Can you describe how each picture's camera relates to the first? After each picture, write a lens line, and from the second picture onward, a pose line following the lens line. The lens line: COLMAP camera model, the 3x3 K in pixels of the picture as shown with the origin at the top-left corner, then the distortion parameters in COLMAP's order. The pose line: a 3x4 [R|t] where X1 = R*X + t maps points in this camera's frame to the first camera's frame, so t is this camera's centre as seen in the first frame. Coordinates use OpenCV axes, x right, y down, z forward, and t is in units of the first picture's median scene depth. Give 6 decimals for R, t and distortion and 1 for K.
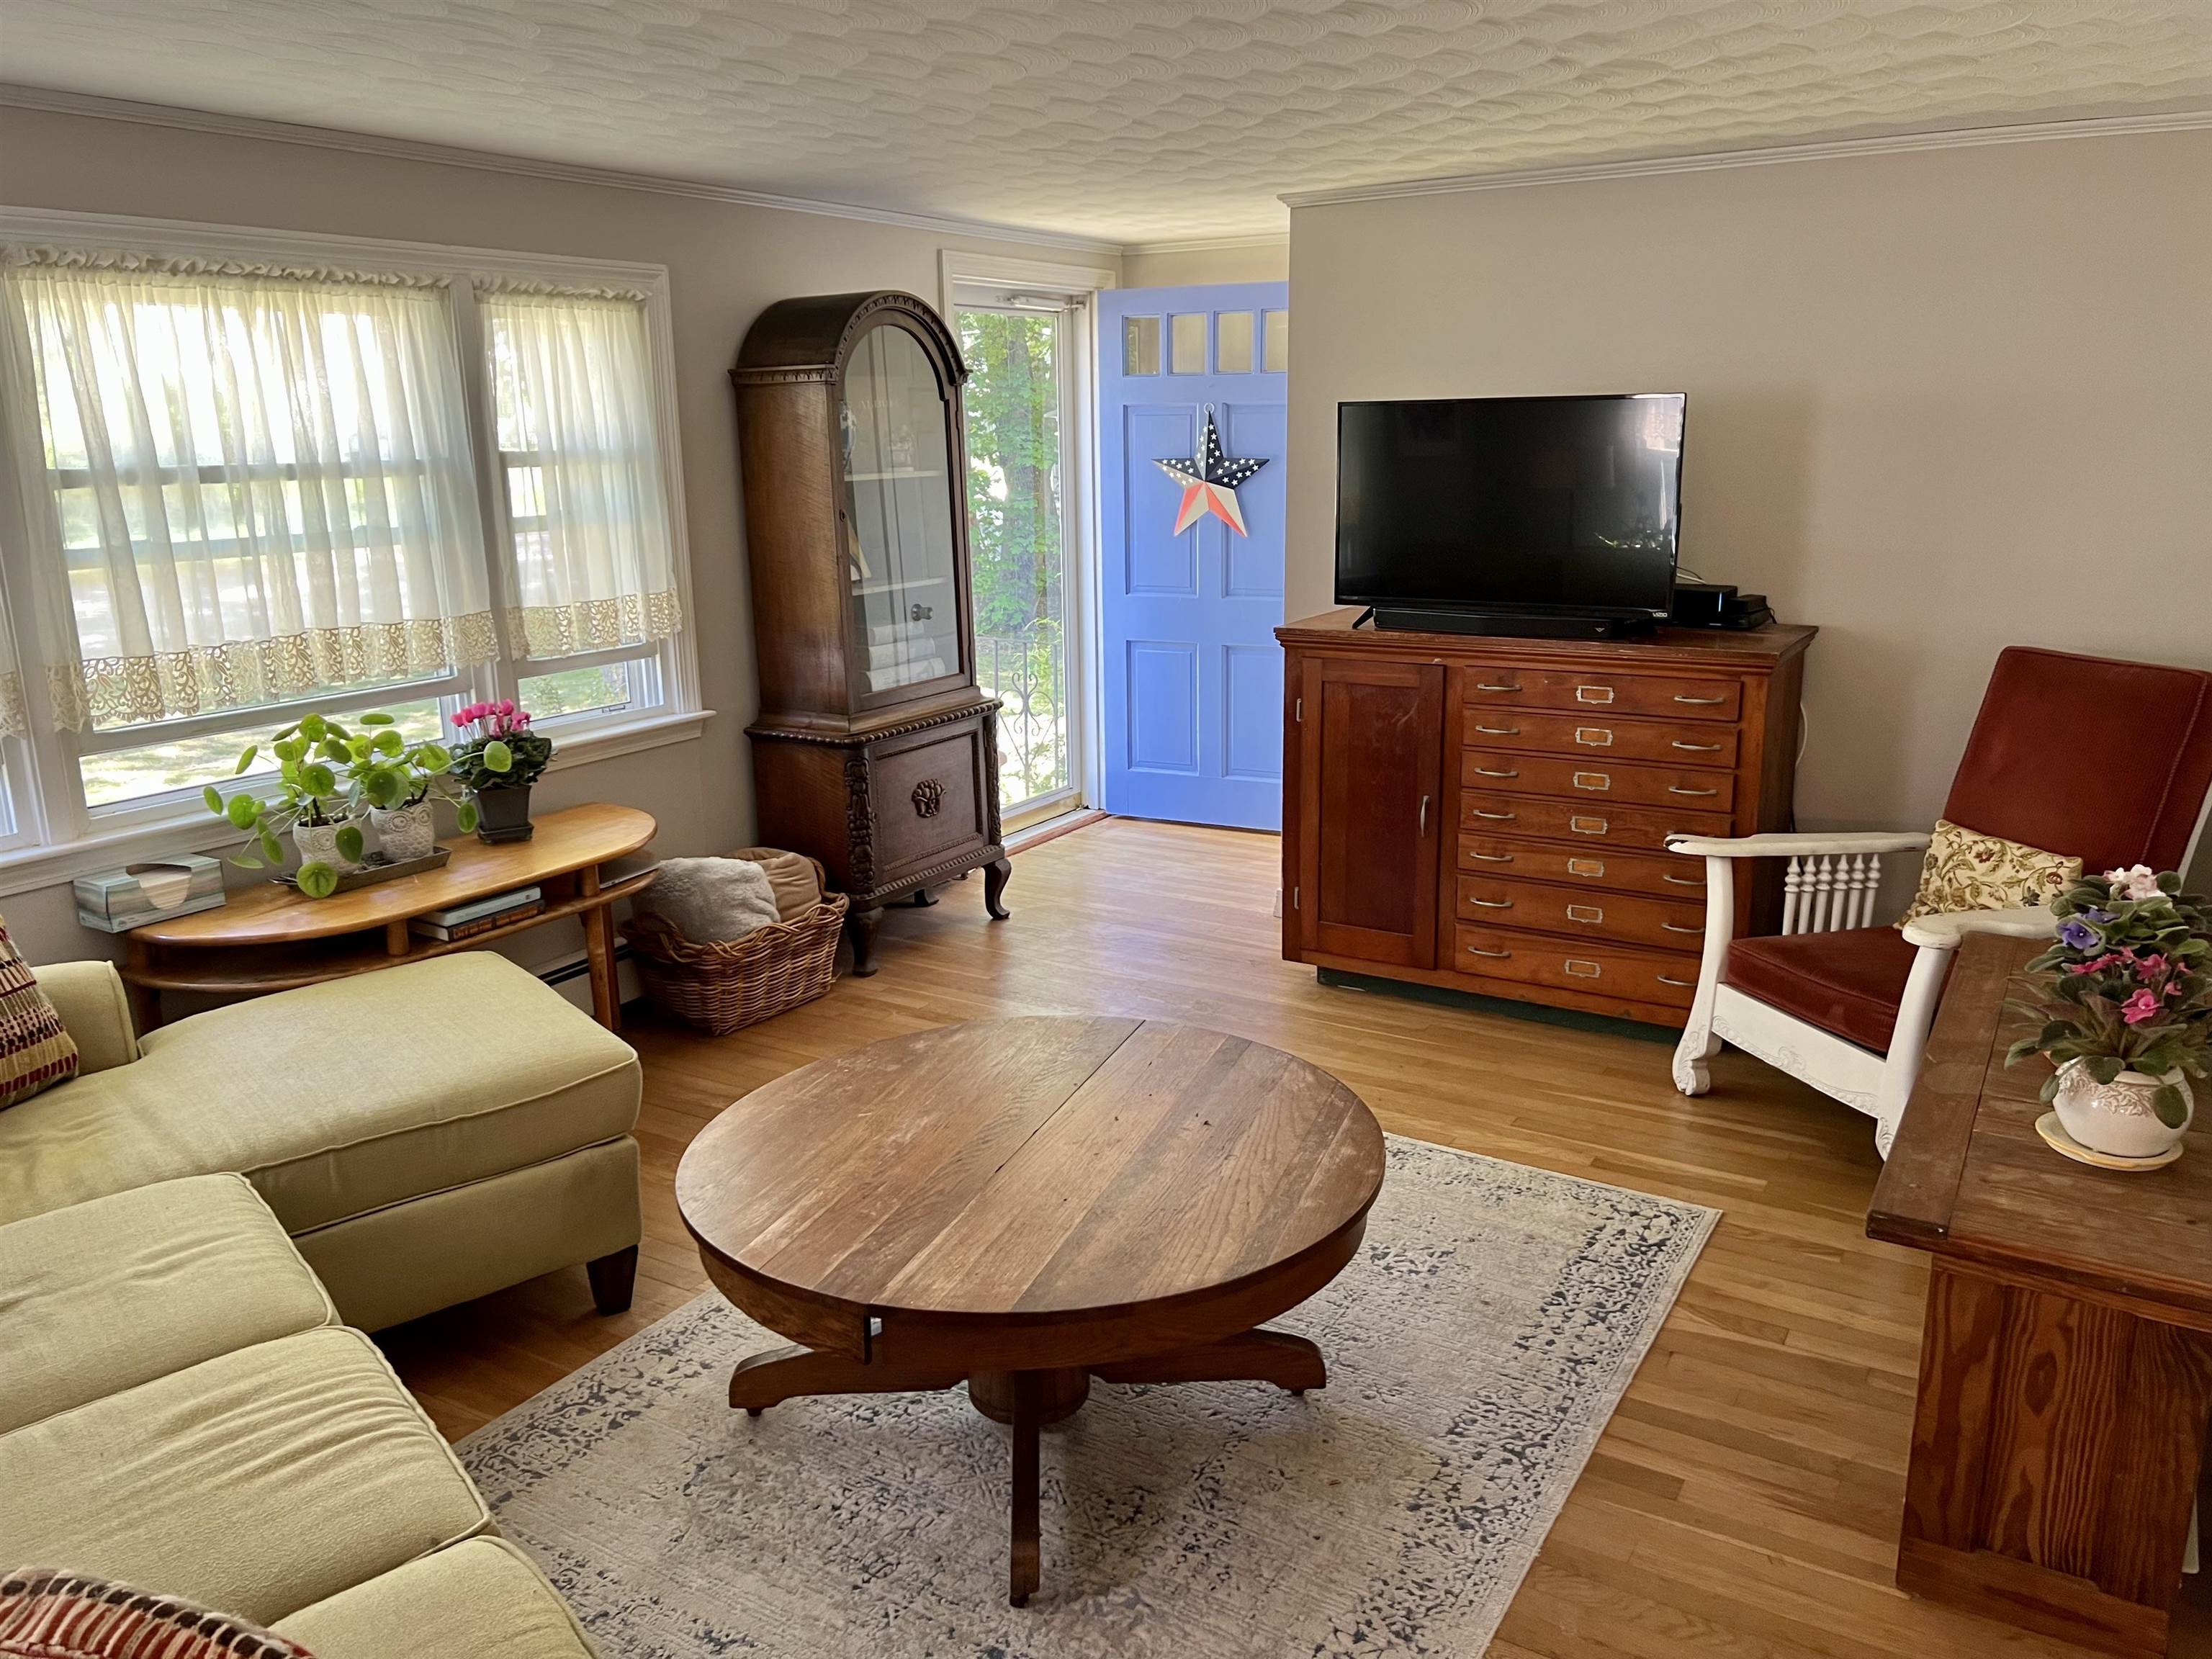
lens RADIAL K [[1671.3, 0, 1109.1], [0, 1671.3, 839.6], [0, 0, 1]] dist [0.059177, -0.032962]
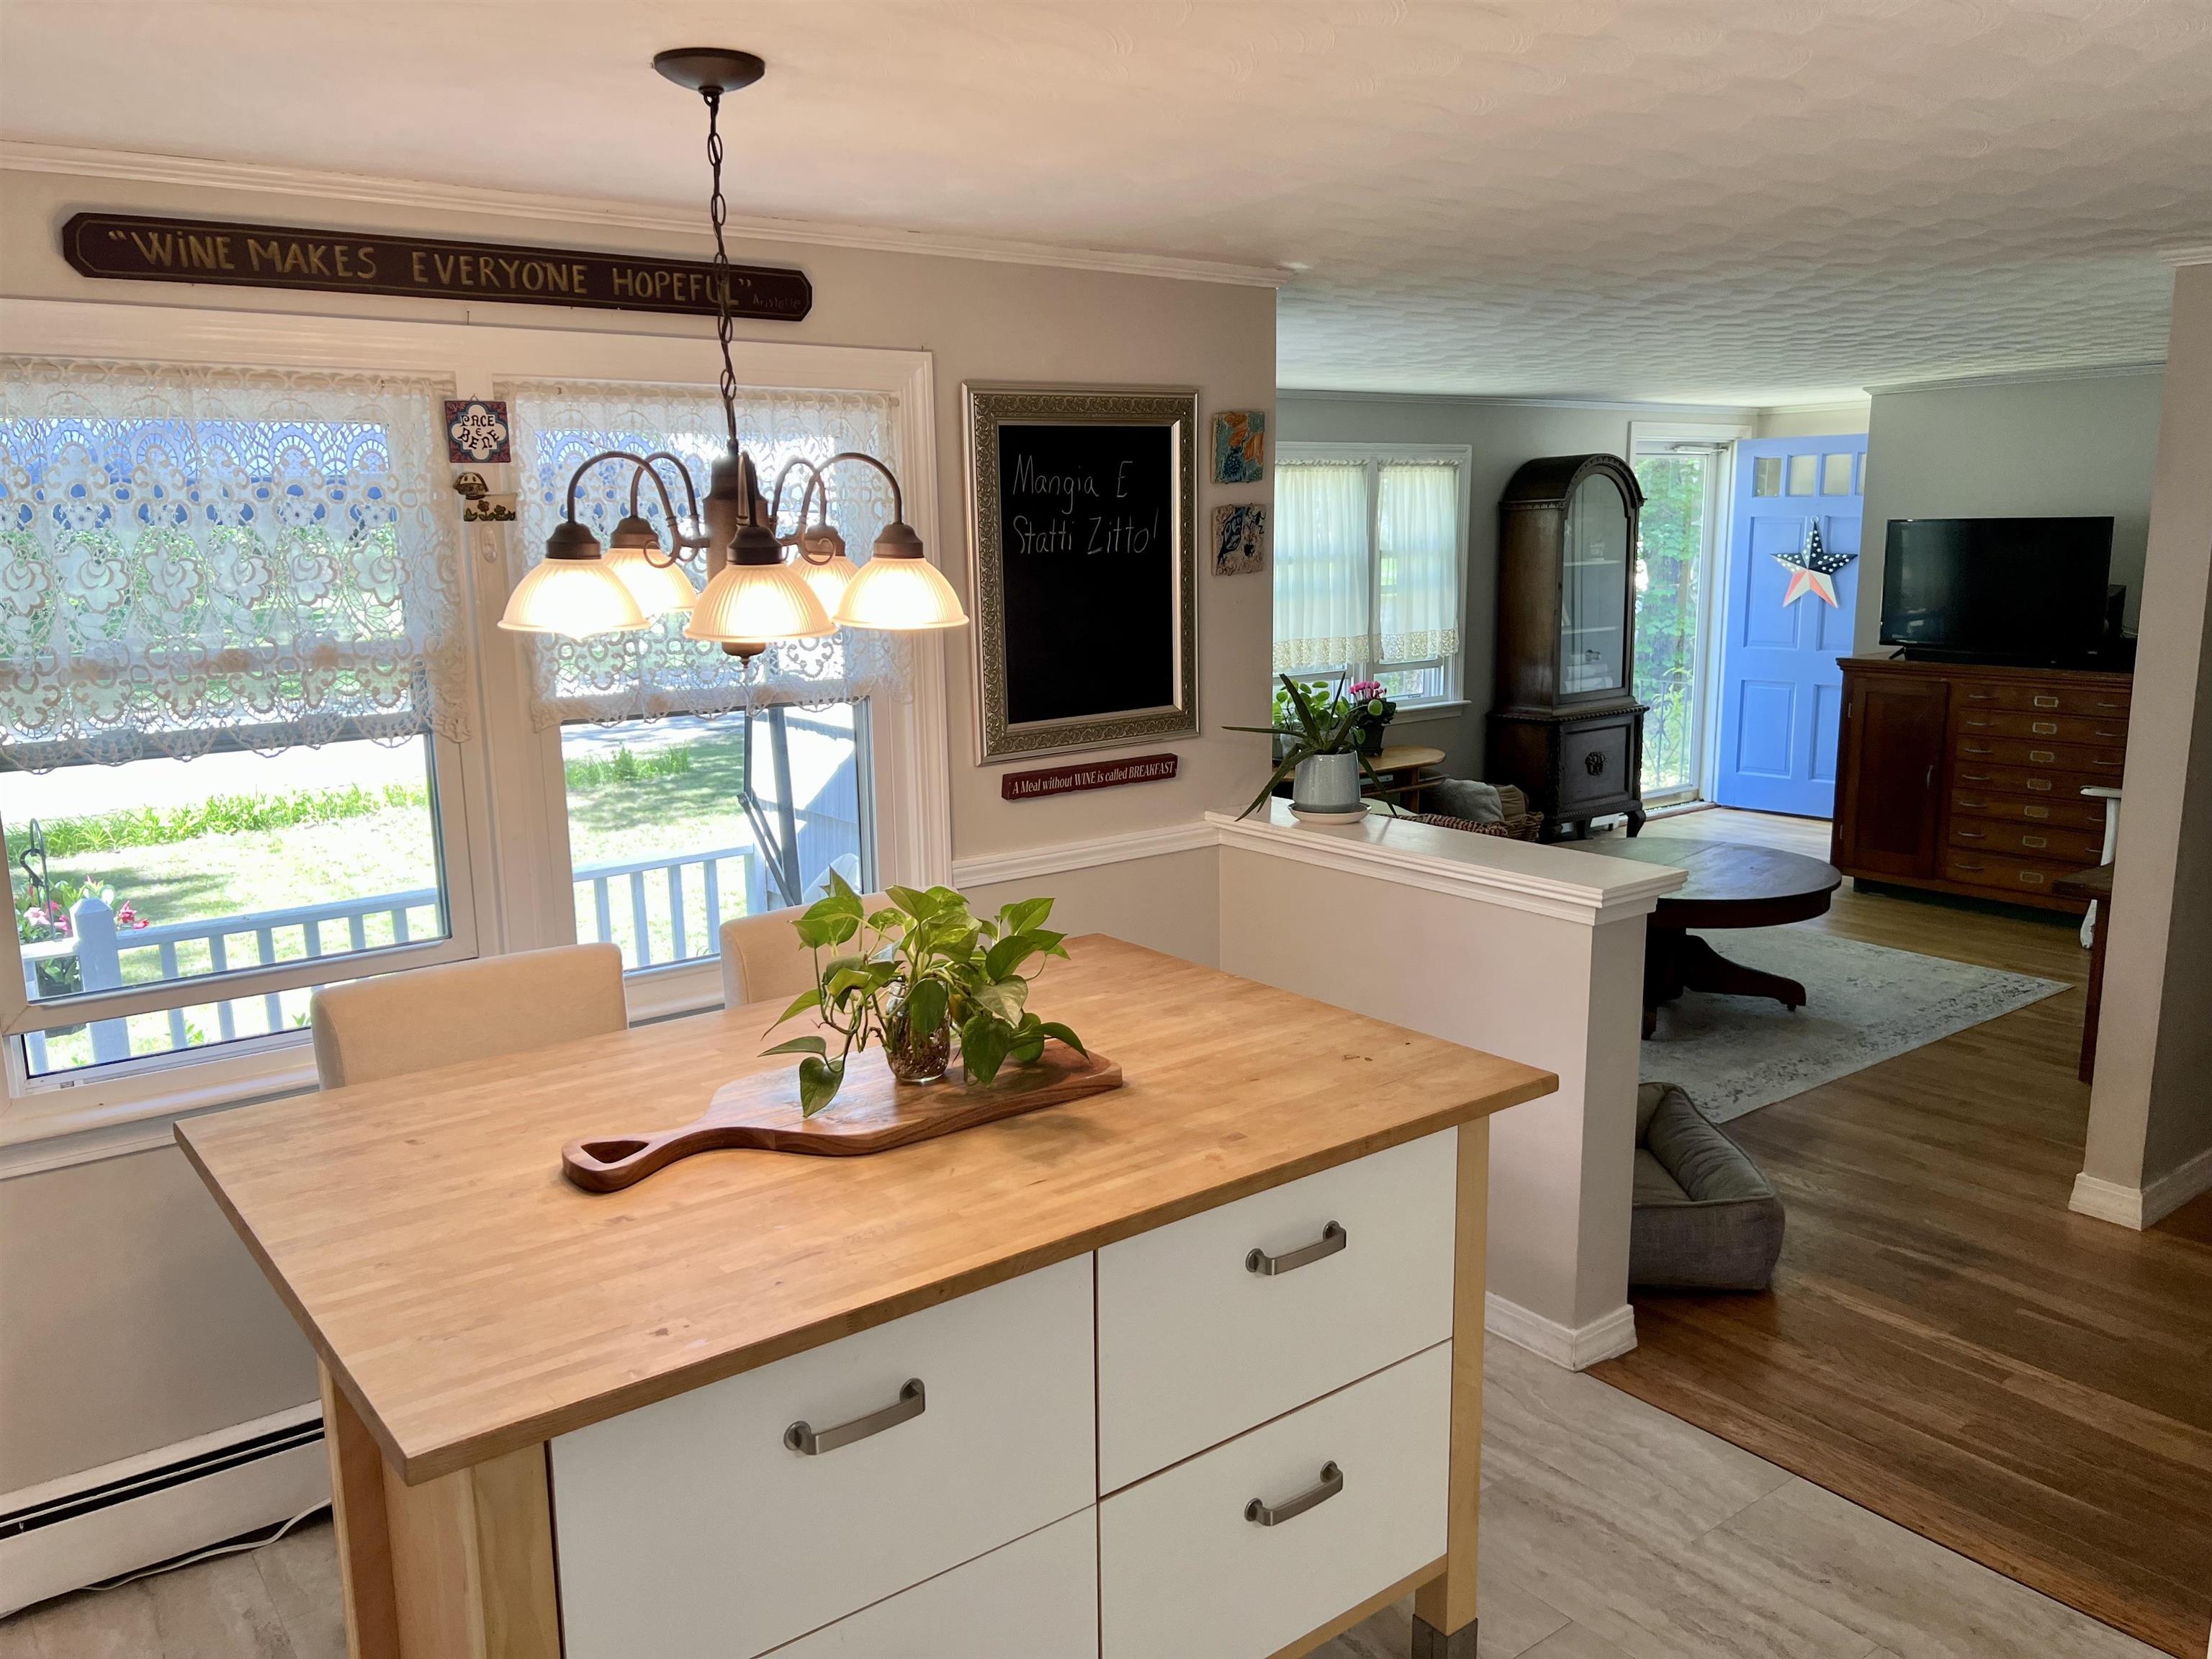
lens RADIAL K [[1671.3, 0, 1108.8], [0, 1671.3, 831.9], [0, 0, 1]] dist [0.059177, -0.032962]
pose [[0.935084, 0.069643, -0.347518, 0.019937], [-0.088692, 0.995288, -0.039191, 0.153846], [0.343151, 0.067469, 0.936854, -0.697977]]
